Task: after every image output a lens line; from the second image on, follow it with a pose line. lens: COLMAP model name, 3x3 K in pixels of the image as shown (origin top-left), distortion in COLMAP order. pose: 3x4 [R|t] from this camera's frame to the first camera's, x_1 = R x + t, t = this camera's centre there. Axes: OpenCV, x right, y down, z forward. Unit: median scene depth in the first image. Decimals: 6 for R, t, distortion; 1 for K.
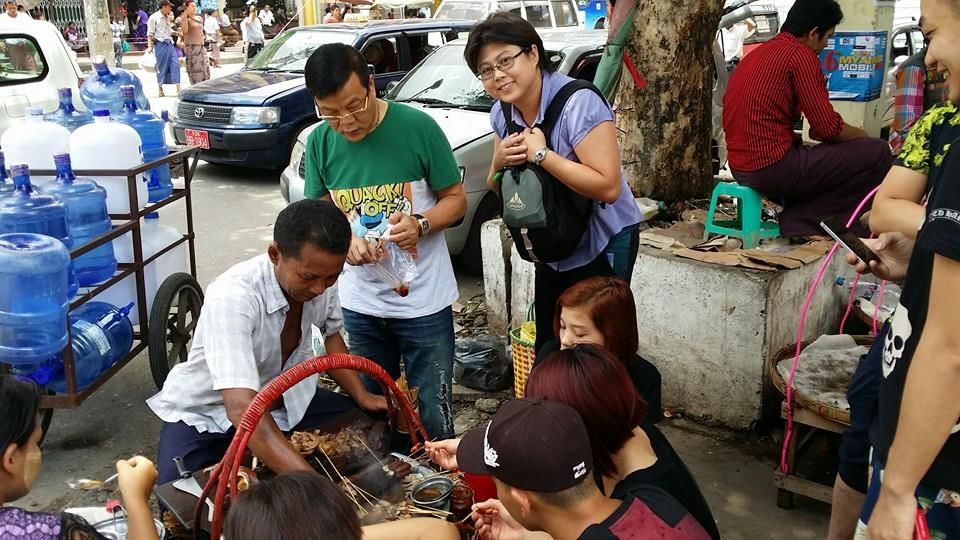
lens RADIAL K [[857.6, 0, 480.0], [0, 857.6, 270.0], [0, 0, 1]] dist [0.069256, -0.137802]
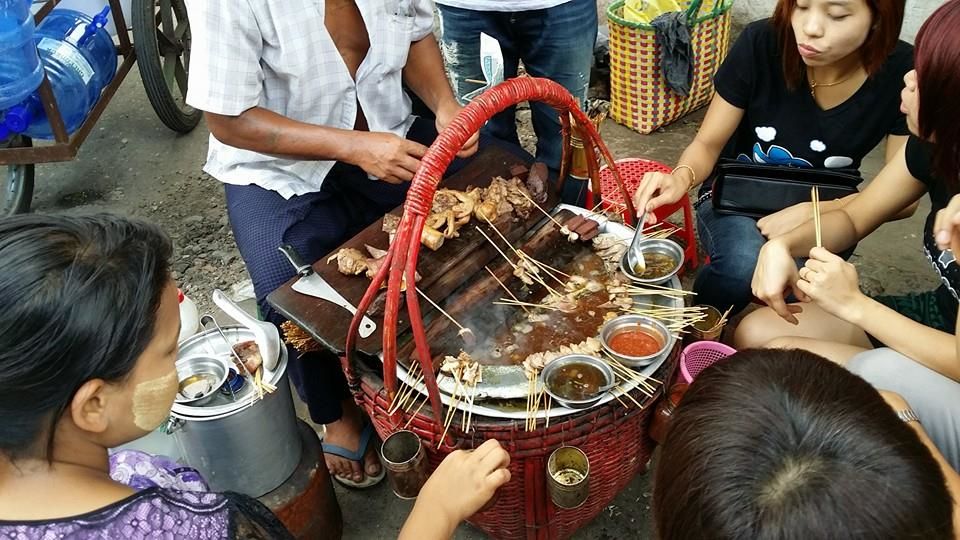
lens RADIAL K [[857.6, 0, 480.0], [0, 857.6, 270.0], [0, 0, 1]] dist [0.069256, -0.137802]
pose [[0.994508, -0.089374, 0.054461, -0.205754], [0.062965, 0.926580, 0.370789, -0.009327], [-0.083602, -0.365323, 0.927119, 0.301339]]
